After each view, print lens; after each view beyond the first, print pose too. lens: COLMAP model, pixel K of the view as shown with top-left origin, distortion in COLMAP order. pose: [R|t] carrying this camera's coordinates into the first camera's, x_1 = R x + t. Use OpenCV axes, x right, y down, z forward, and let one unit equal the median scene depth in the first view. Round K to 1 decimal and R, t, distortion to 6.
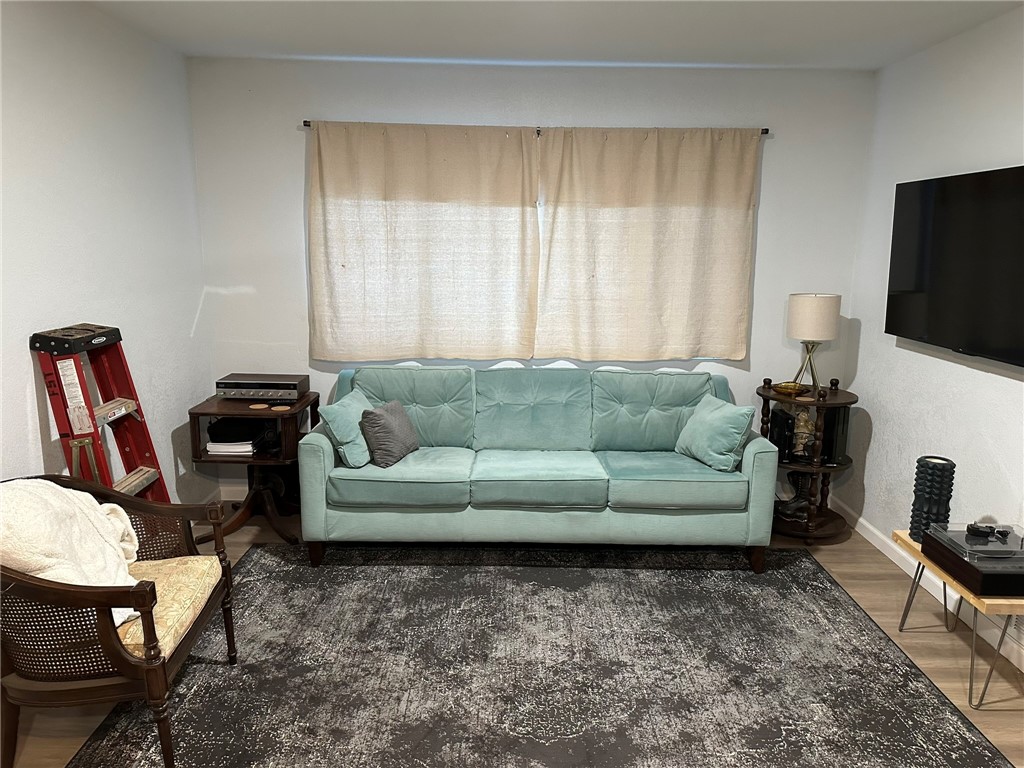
lens RADIAL K [[722.0, 0, 507.5], [0, 722.0, 377.4], [0, 0, 1]] dist [0.114766, -0.160760]
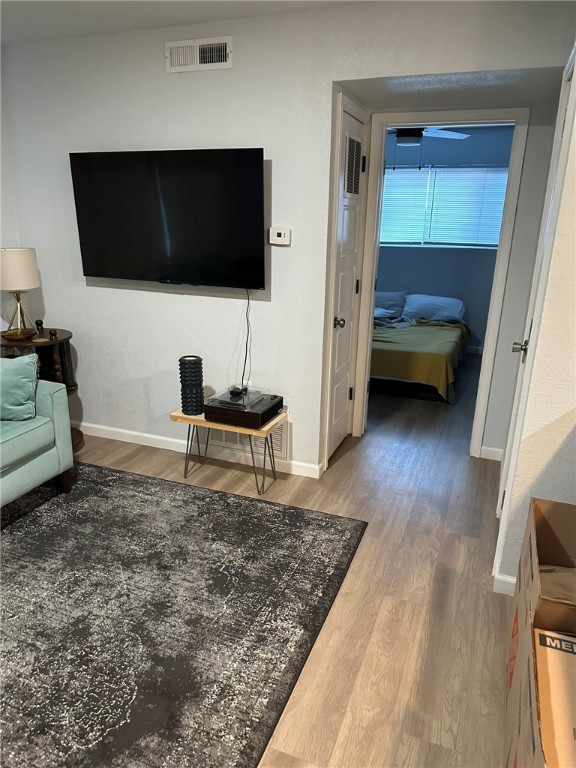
lens RADIAL K [[541.5, 0, 288.0], [0, 541.5, 384.0], [0, 0, 1]] dist [0.114766, -0.160760]
pose [[0.361123, -0.272707, 0.891752, -0.263770], [0.157237, 0.960398, 0.230026, -0.045616], [-0.919167, 0.057149, 0.389701, 0.318901]]
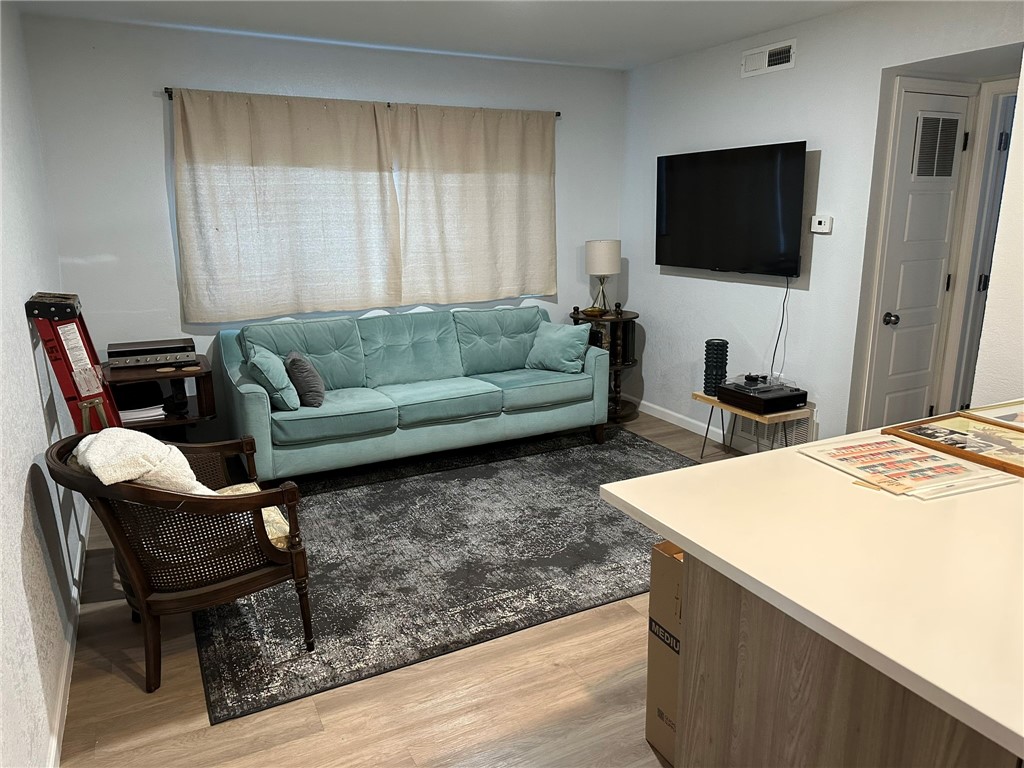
lens RADIAL K [[724.2, 0, 512.0], [0, 724.2, 384.0], [0, 0, 1]] dist [0.116067, -0.210947]
pose [[0.891243, -0.125704, 0.435758, -0.380290], [0.103681, 0.991849, 0.074065, 0.035444], [-0.441516, -0.020830, 0.897011, -0.146268]]
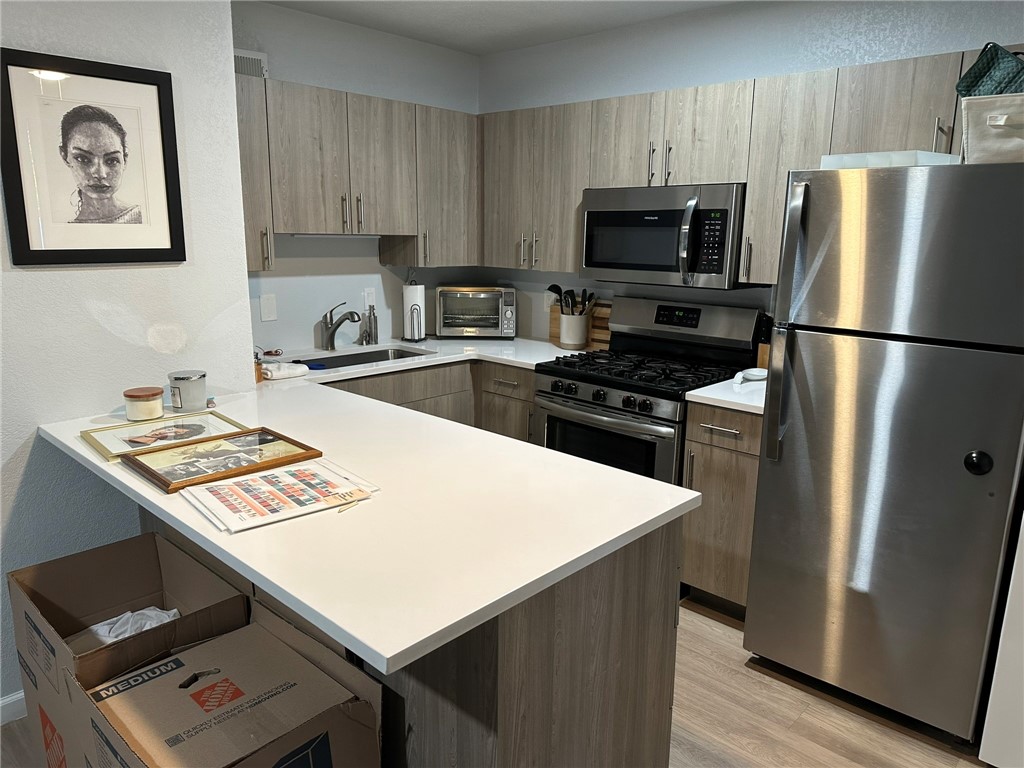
lens RADIAL K [[722.0, 0, 507.5], [0, 722.0, 377.4], [0, 0, 1]] dist [0.114766, -0.160760]
pose [[-0.721115, -0.162187, 0.673564, -0.358474], [0.113091, 0.931617, 0.345398, -0.068192], [-0.683523, 0.325246, -0.653461, 0.373972]]
